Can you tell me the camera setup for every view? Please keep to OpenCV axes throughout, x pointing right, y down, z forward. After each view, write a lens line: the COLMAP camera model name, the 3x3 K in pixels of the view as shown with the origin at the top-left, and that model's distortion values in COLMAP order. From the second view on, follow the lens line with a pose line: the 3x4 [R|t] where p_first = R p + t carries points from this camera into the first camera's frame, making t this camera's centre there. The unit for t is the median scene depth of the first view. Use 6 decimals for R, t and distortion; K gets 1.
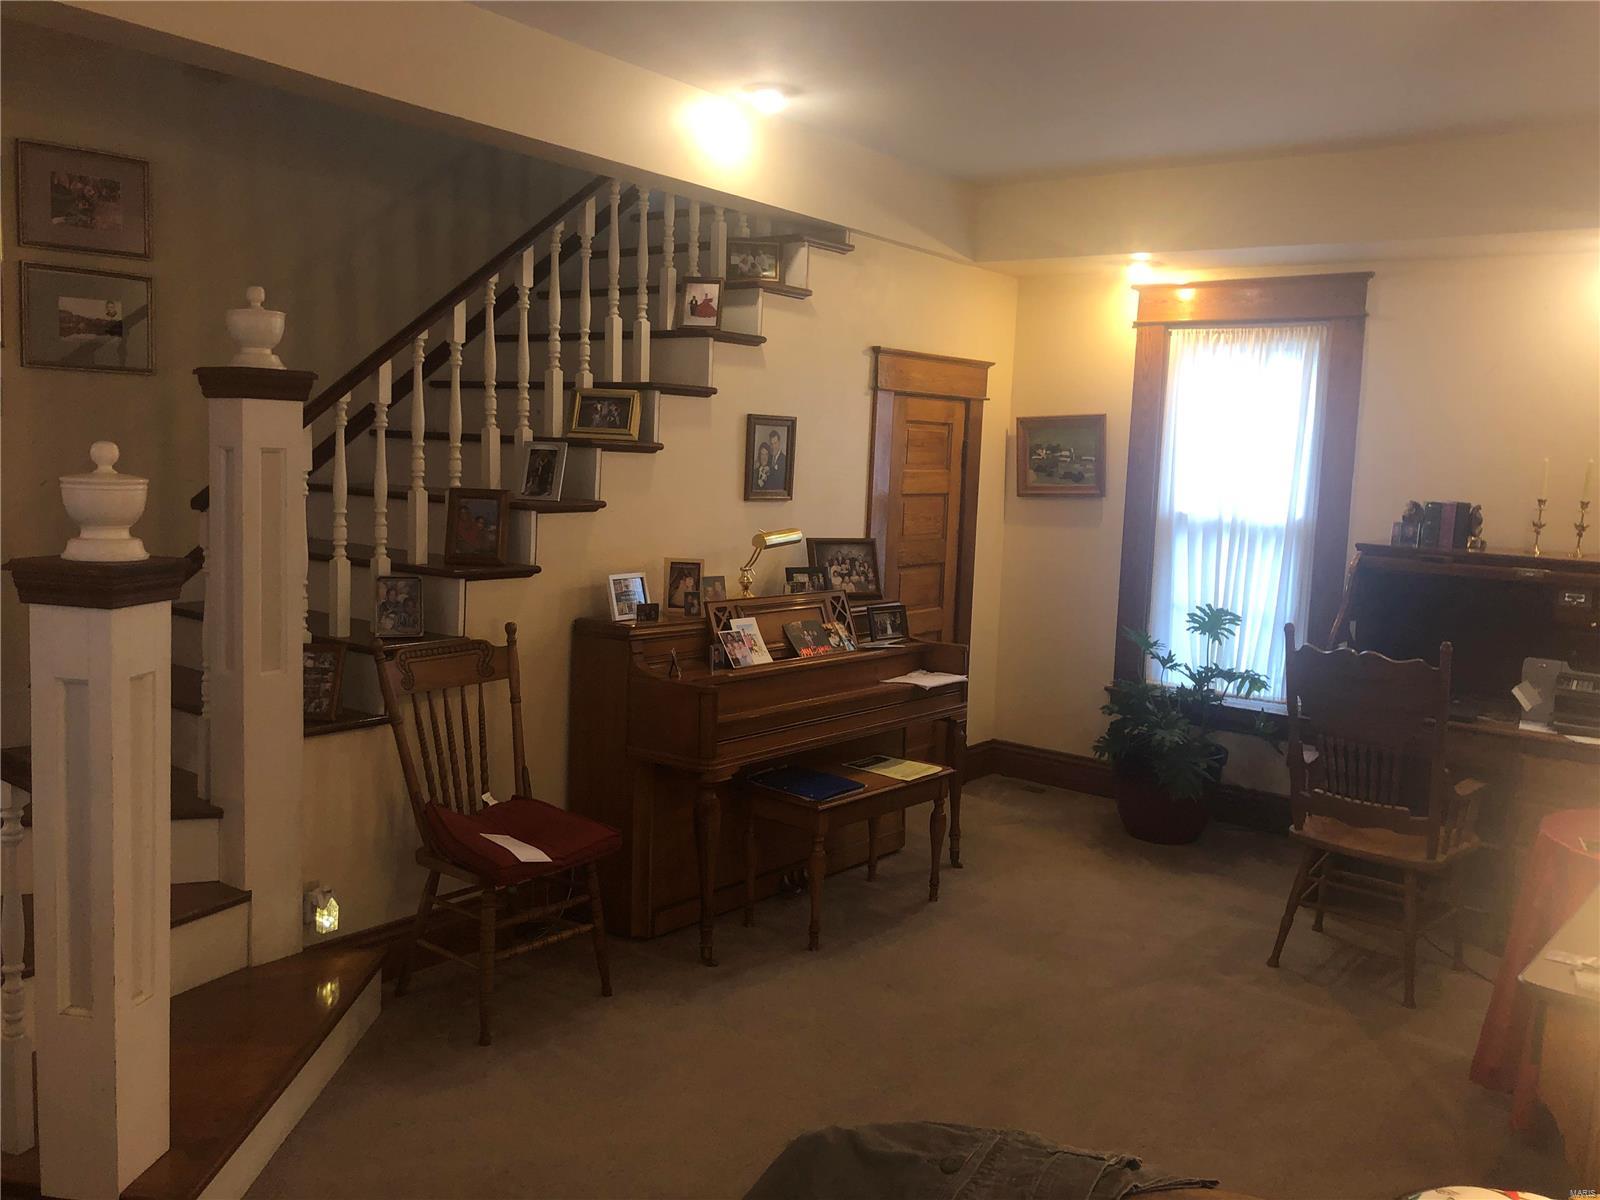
lens RADIAL K [[1307.7, 0, 801.2], [0, 1307.7, 589.2], [0, 0, 1]] dist [0.045135, -0.115549]
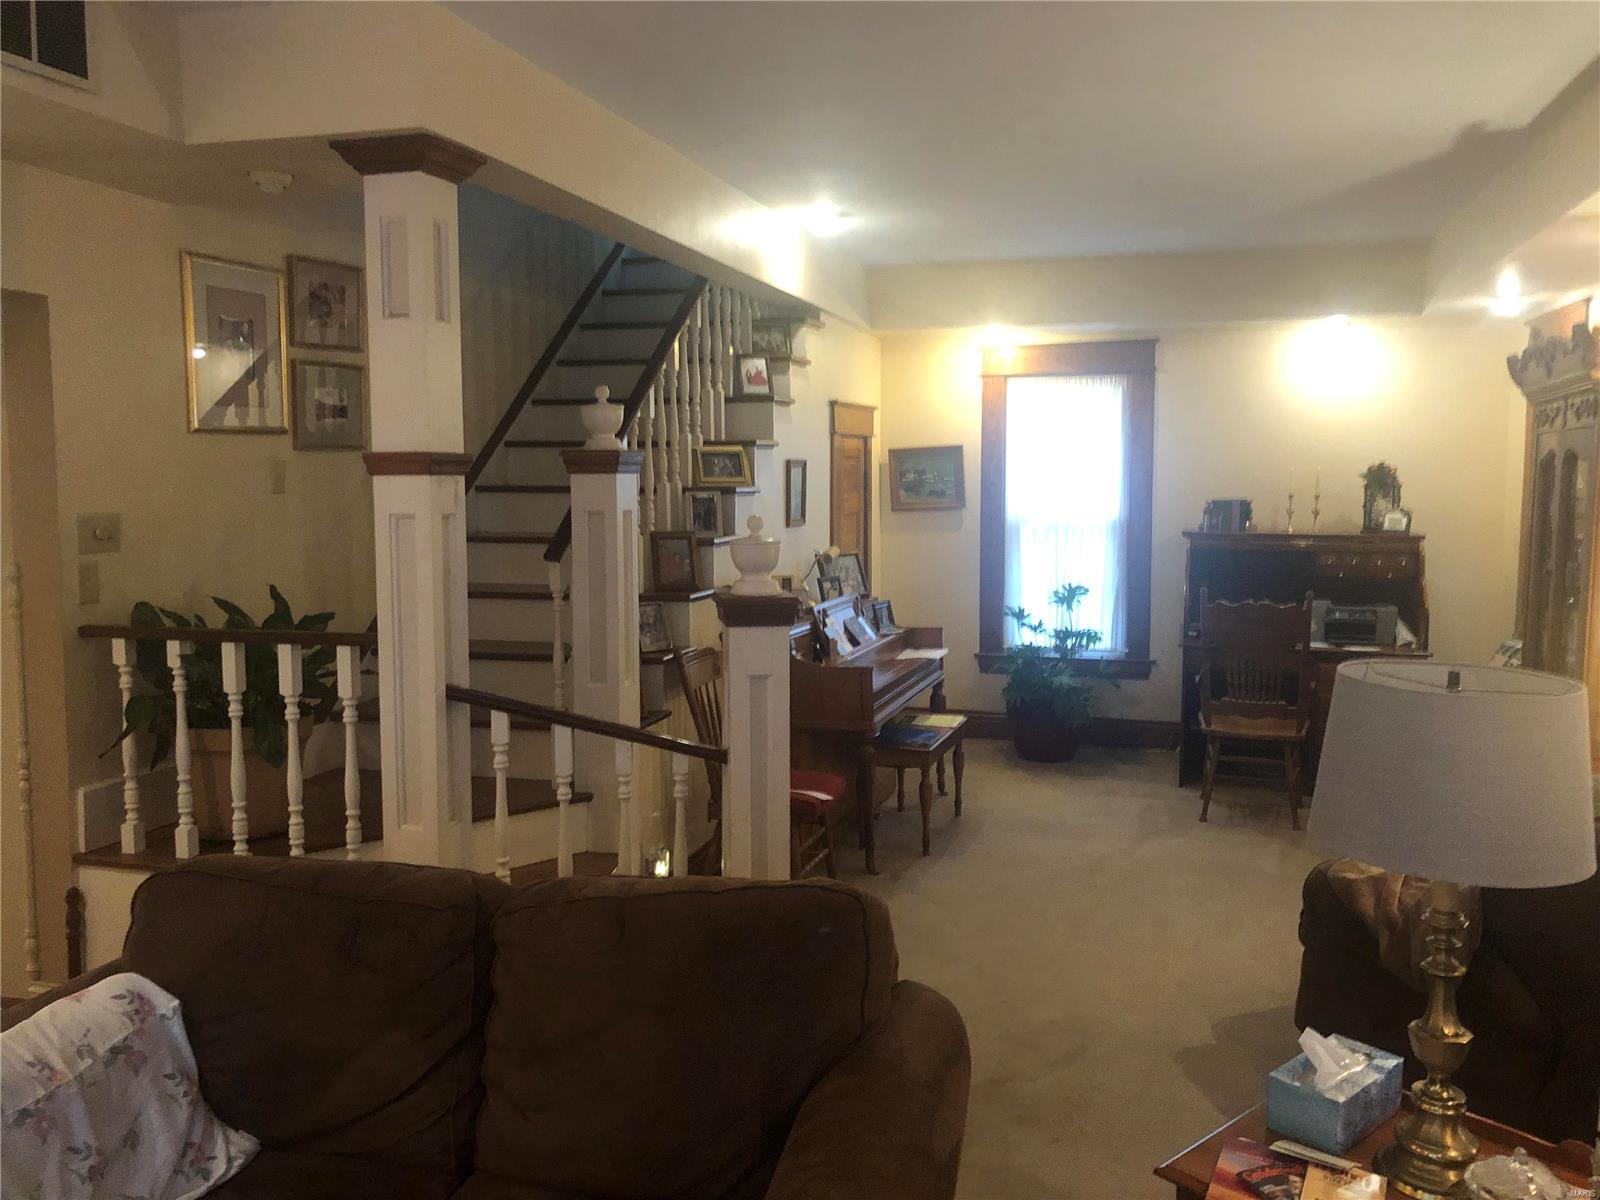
lens RADIAL K [[1307.7, 0, 801.2], [0, 1307.7, 589.2], [0, 0, 1]] dist [0.045135, -0.115549]
pose [[0.930115, -0.077616, 0.358973, -0.447676], [0.079462, 0.996791, 0.009633, -0.017471], [-0.358568, 0.019565, 0.933298, -0.173099]]
